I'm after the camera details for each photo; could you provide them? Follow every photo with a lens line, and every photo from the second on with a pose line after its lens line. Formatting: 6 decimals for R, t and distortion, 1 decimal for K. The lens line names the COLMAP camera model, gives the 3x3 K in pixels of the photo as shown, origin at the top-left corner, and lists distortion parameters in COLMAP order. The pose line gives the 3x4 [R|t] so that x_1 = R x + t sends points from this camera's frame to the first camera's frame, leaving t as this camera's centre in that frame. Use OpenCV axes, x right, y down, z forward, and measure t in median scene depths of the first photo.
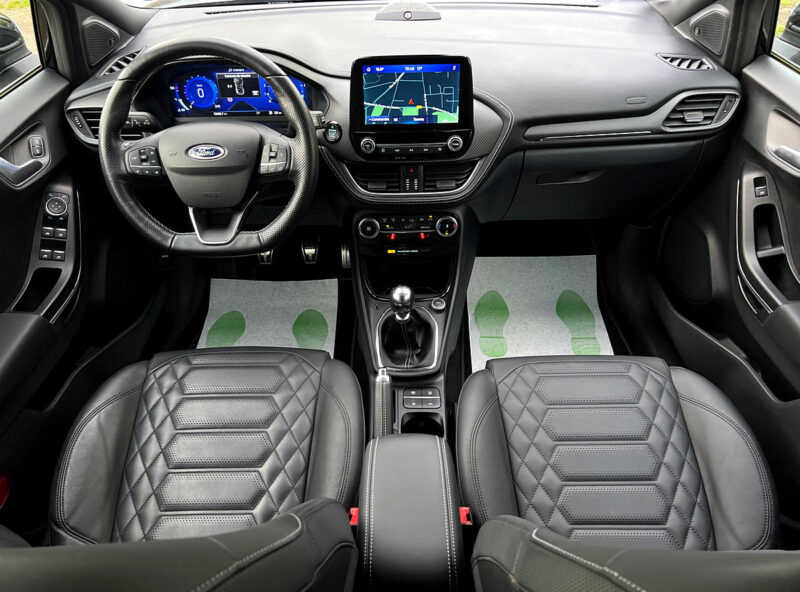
lens RADIAL K [[608.3, 0, 400.0], [0, 608.3, 296.0], [0, 0, 1]] dist [0.007850, 0.004898]
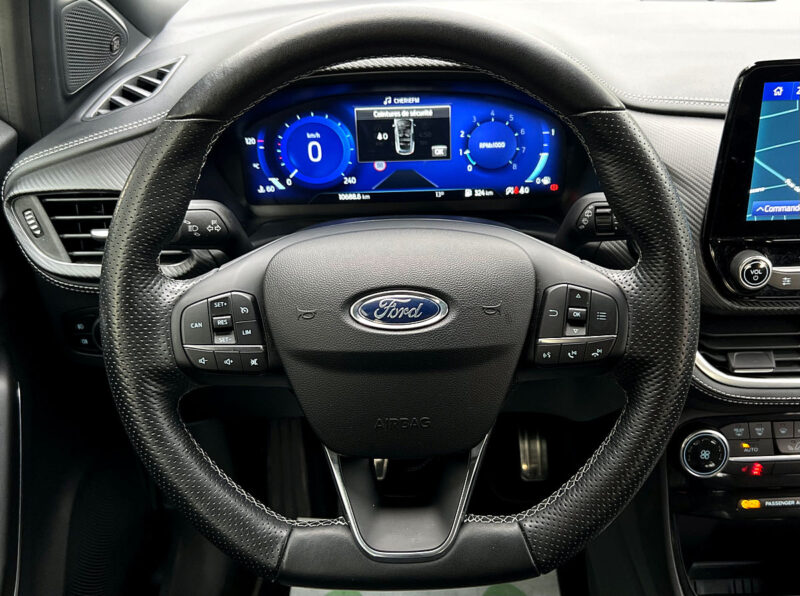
lens RADIAL K [[825.2, 0, 437.3], [0, 825.2, 272.5], [0, 0, 1]] dist [0.094464, -0.269247]
pose [[0.999459, -0.015432, 0.029031, -0.270129], [0.020161, 0.985167, -0.170409, -0.150406], [-0.025970, 0.170902, 0.984946, 0.443792]]
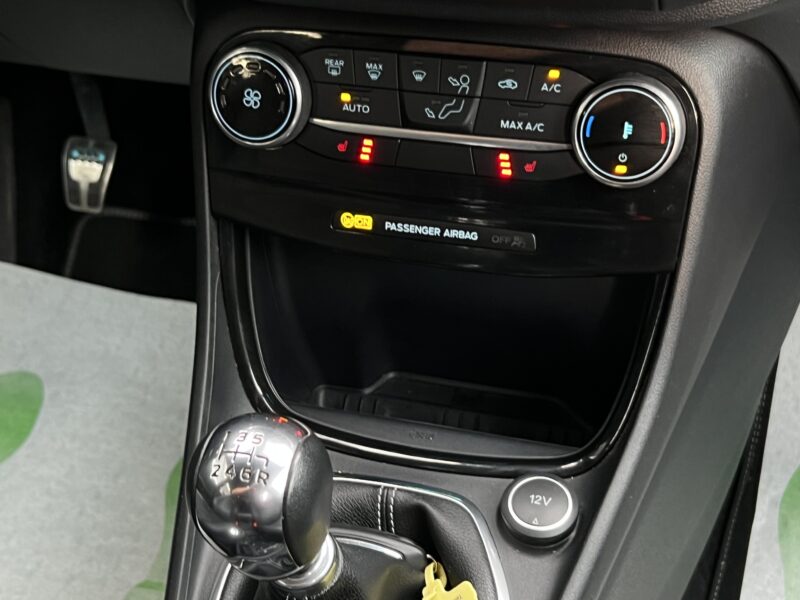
lens RADIAL K [[1260.1, 0, 400.0], [0, 1260.1, 300.0], [0, 0, 1]] dist [0.013281, 0.022984]
pose [[0.964105, 0.145589, -0.222049, 0.112499], [-0.146626, 0.989120, 0.011899, -0.058136], [0.221366, 0.021086, 0.974963, 0.625711]]
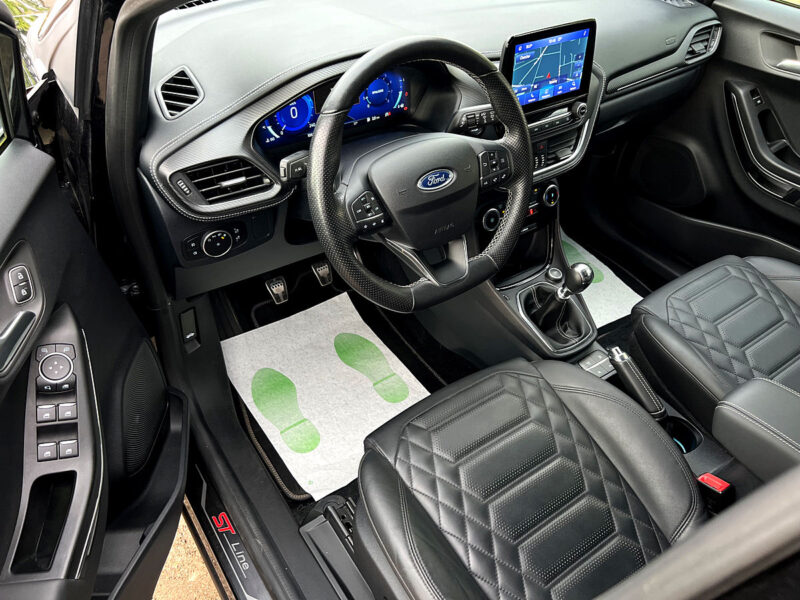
lens RADIAL K [[606.5, 0, 400.0], [0, 606.5, 300.0], [0, 0, 1]] dist [0.008553, 0.001642]
pose [[0.817224, -0.341704, 0.464094, -0.692202], [0.308510, 0.939555, 0.148523, -0.190104], [-0.486793, 0.021801, 0.873245, 0.271814]]
